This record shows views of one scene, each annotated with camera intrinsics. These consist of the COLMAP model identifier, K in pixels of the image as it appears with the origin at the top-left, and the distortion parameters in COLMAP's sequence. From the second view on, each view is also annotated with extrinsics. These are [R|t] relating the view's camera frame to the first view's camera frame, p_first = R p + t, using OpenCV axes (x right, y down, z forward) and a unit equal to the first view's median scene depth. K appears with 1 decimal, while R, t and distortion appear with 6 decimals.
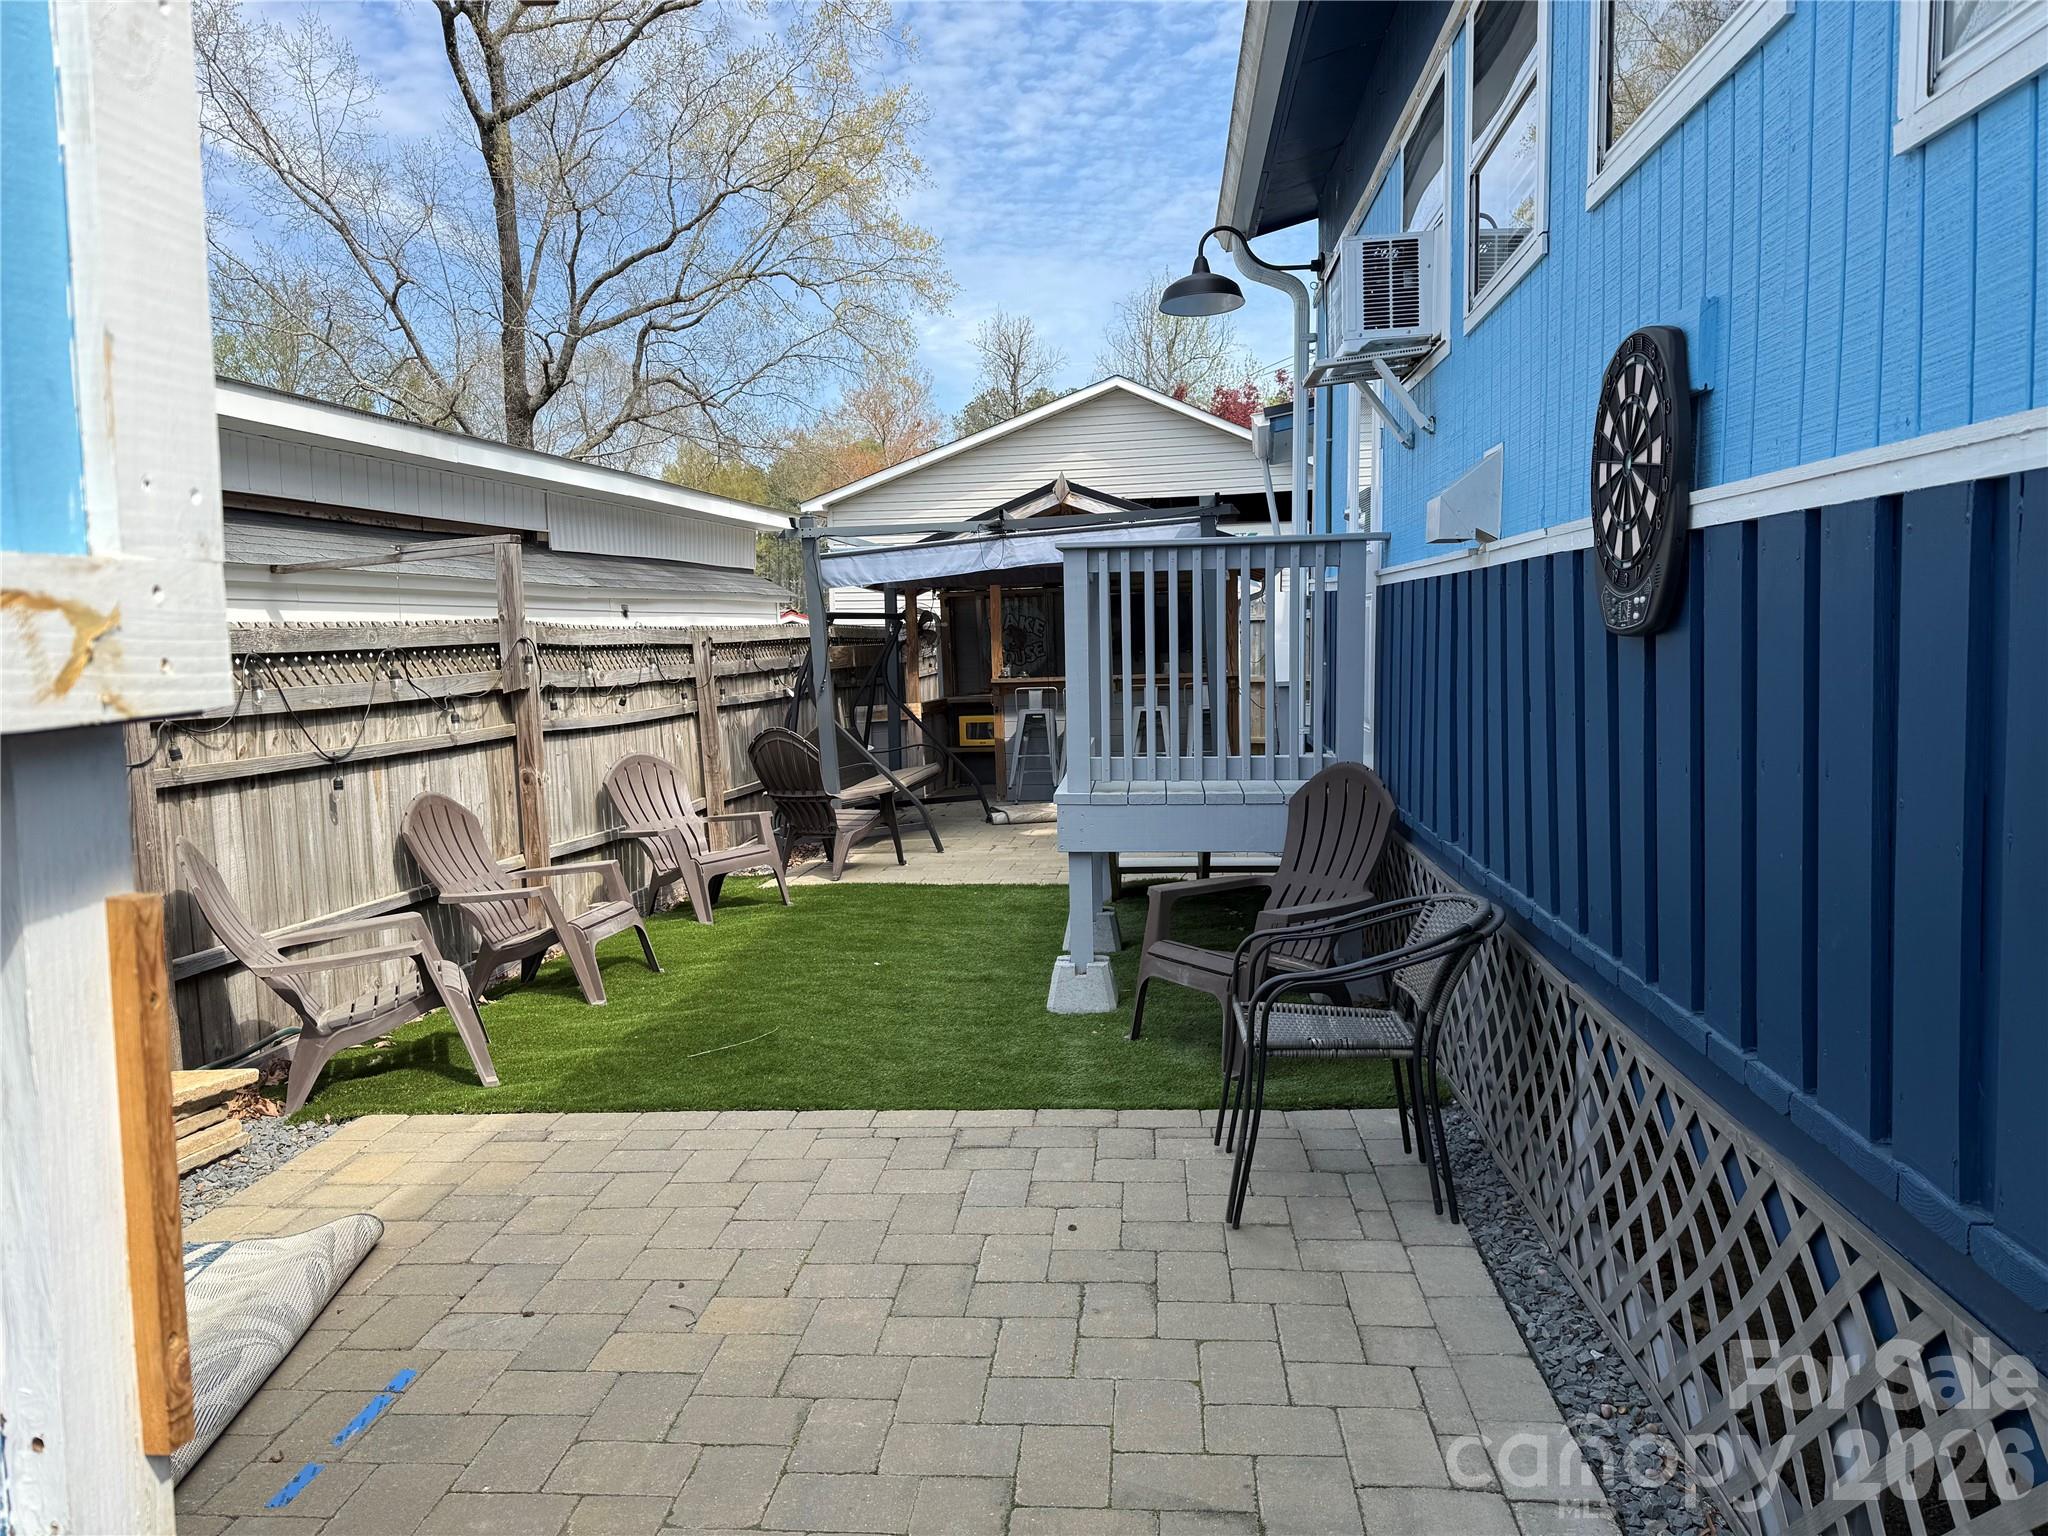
lens RADIAL K [[1423.3, 0, 1024.0], [0, 1423.3, 768.0], [0, 0, 1]] dist [0.115000, -0.180499]
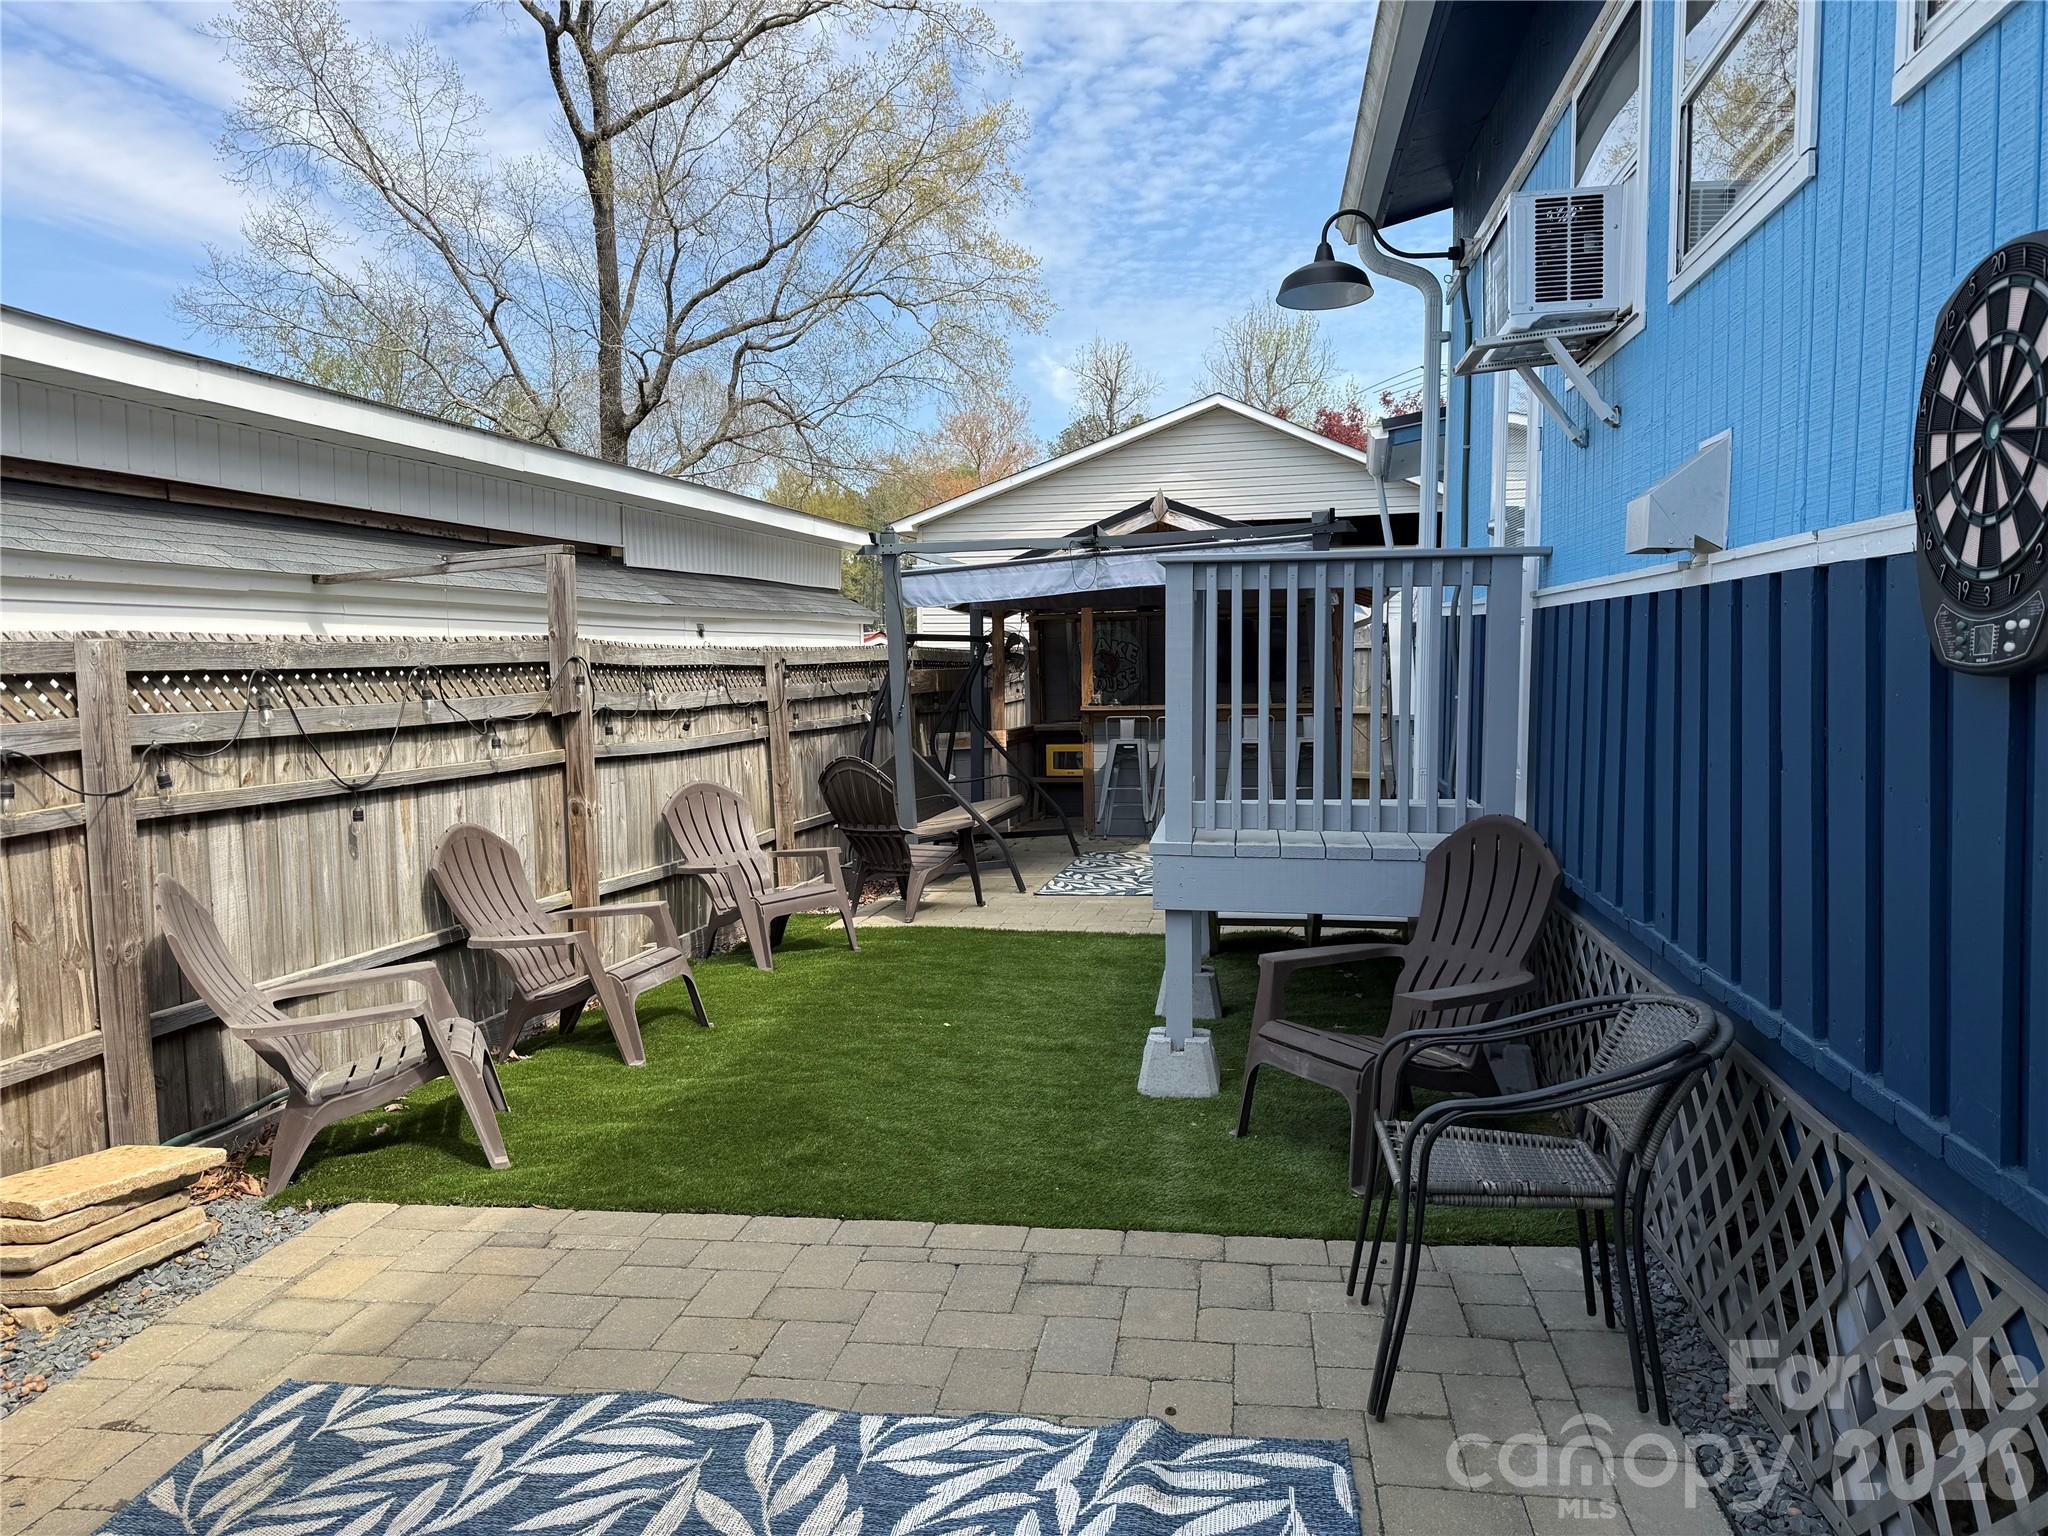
lens RADIAL K [[1423.3, 0, 1024.0], [0, 1423.3, 768.0], [0, 0, 1]] dist [0.115000, -0.180499]
pose [[0.997886, 0.019008, -0.062139, -0.002284], [-0.020081, 0.999659, -0.016688, -0.010312], [0.061801, 0.017901, 0.997928, 0.110332]]
